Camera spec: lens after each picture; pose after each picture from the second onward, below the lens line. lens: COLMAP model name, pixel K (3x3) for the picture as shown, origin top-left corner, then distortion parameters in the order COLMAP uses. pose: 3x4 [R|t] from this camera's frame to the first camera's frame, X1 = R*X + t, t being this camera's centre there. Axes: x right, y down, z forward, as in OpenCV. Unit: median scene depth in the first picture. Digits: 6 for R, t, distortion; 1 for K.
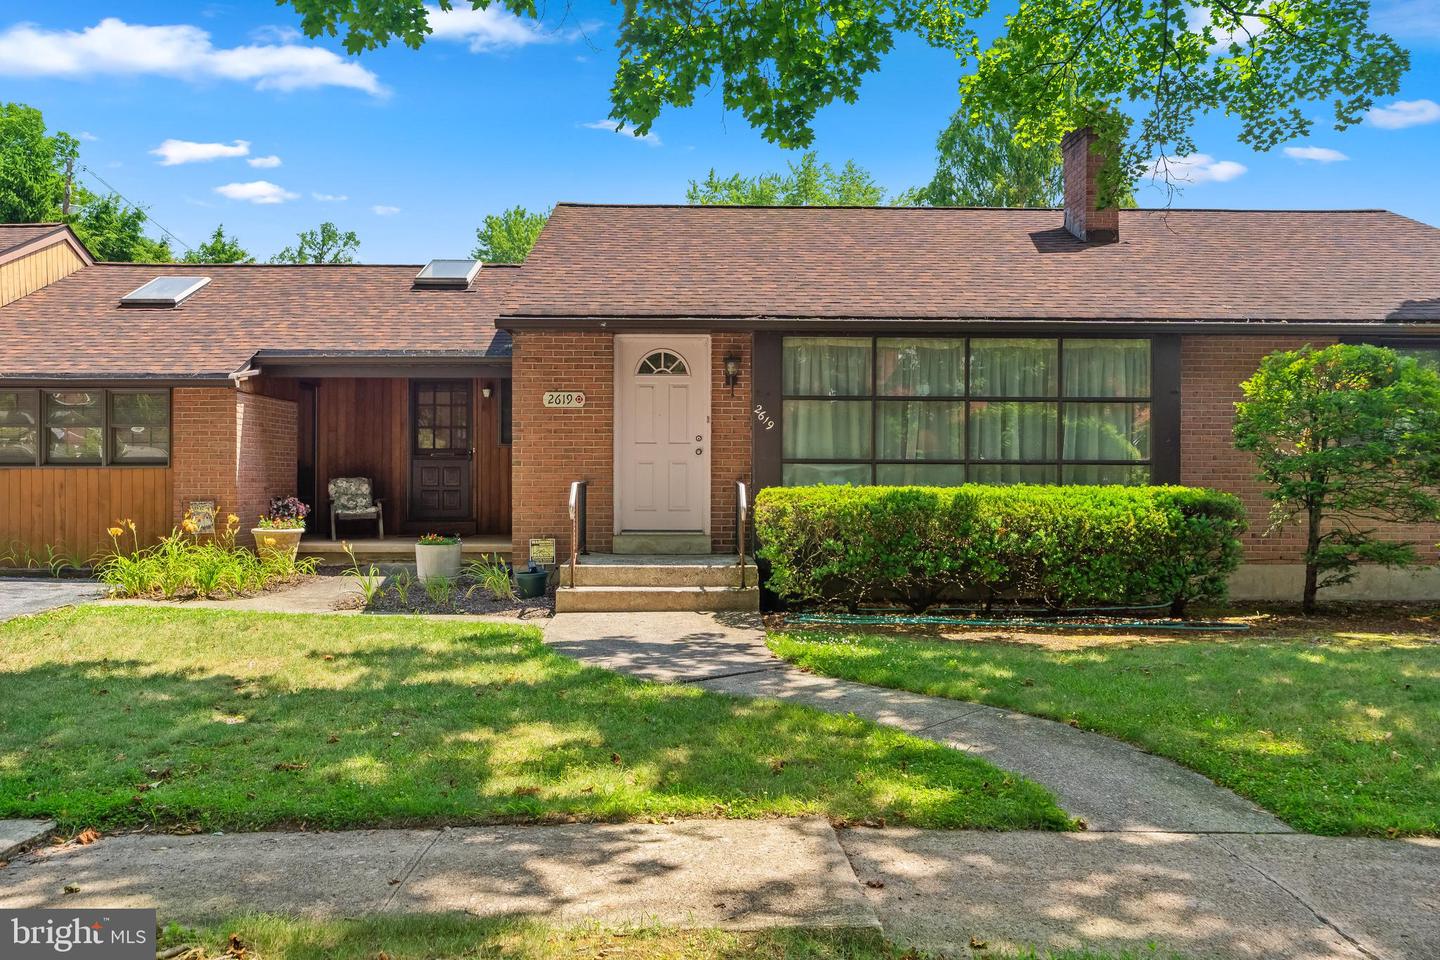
lens RADIAL K [[1088.3, 0, 720.0], [0, 1088.3, 480.0], [0, 0, 1]] dist [0.013073, 0.001493]
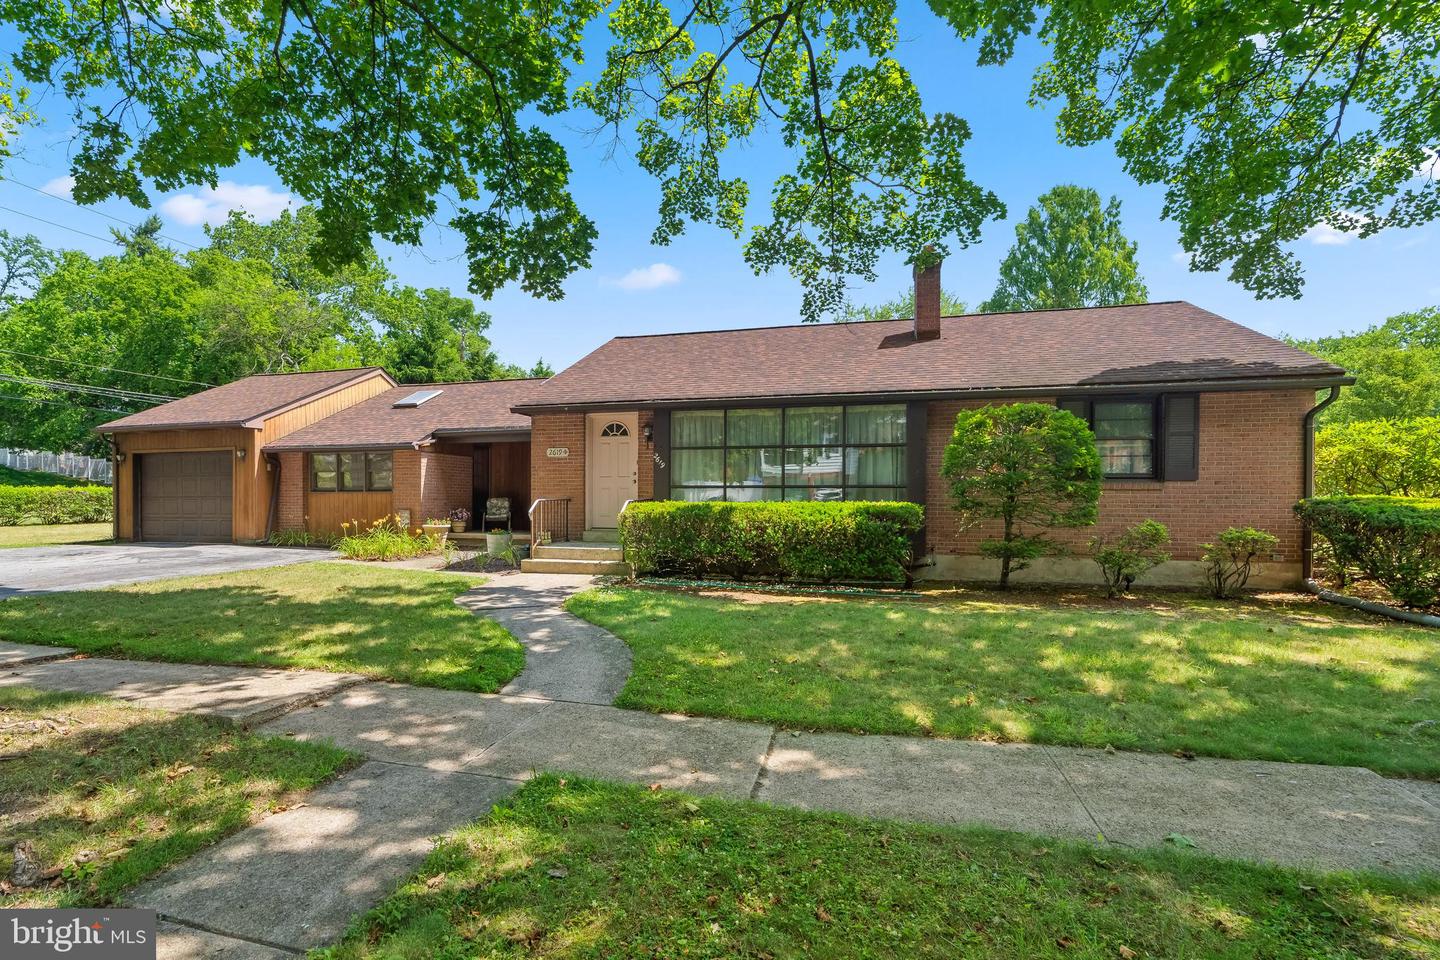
lens RADIAL K [[690.5, 0, 718.9], [0, 690.5, 497.8], [0, 0, 1]] dist [-0.001611, -0.000356]
pose [[0.956620, -0.001603, -0.291336, 0.426433], [-0.000031, 0.999984, -0.005604, 0.005214], [0.291340, 0.005370, 0.956604, 0.017673]]
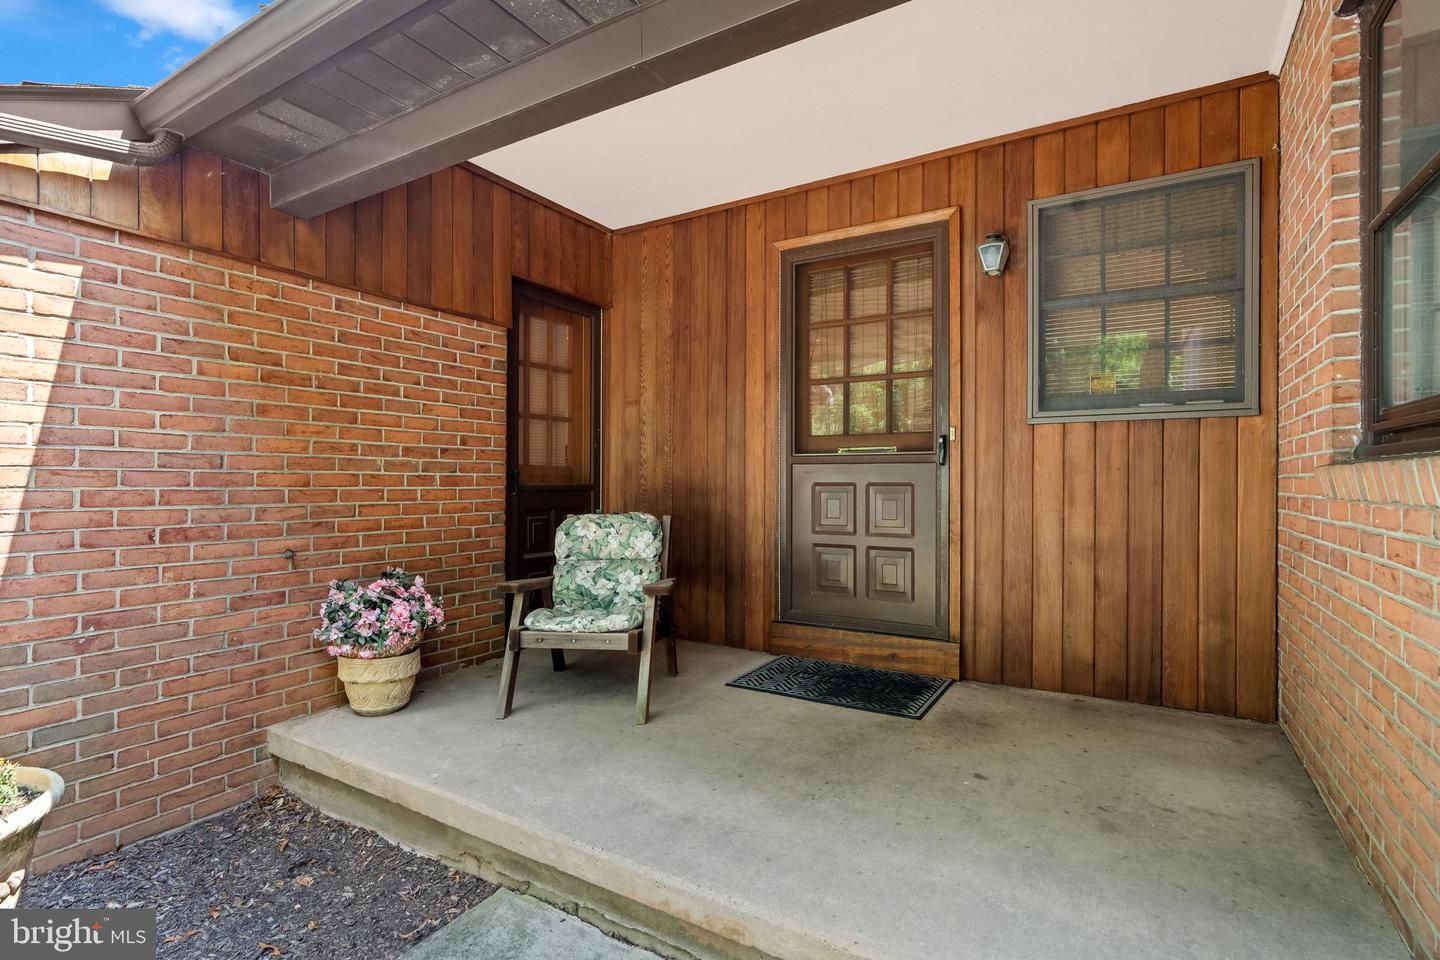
lens RADIAL K [[686.0, 0, 720.0], [0, 686.0, 480.0], [0, 0, 1]] dist [0.000513, 0.000021]
pose [[0.842727, -0.004647, -0.538321, -0.222953], [0.002041, 0.999983, -0.005437, -0.015019], [0.538338, 0.003483, 0.842722, 1.012383]]
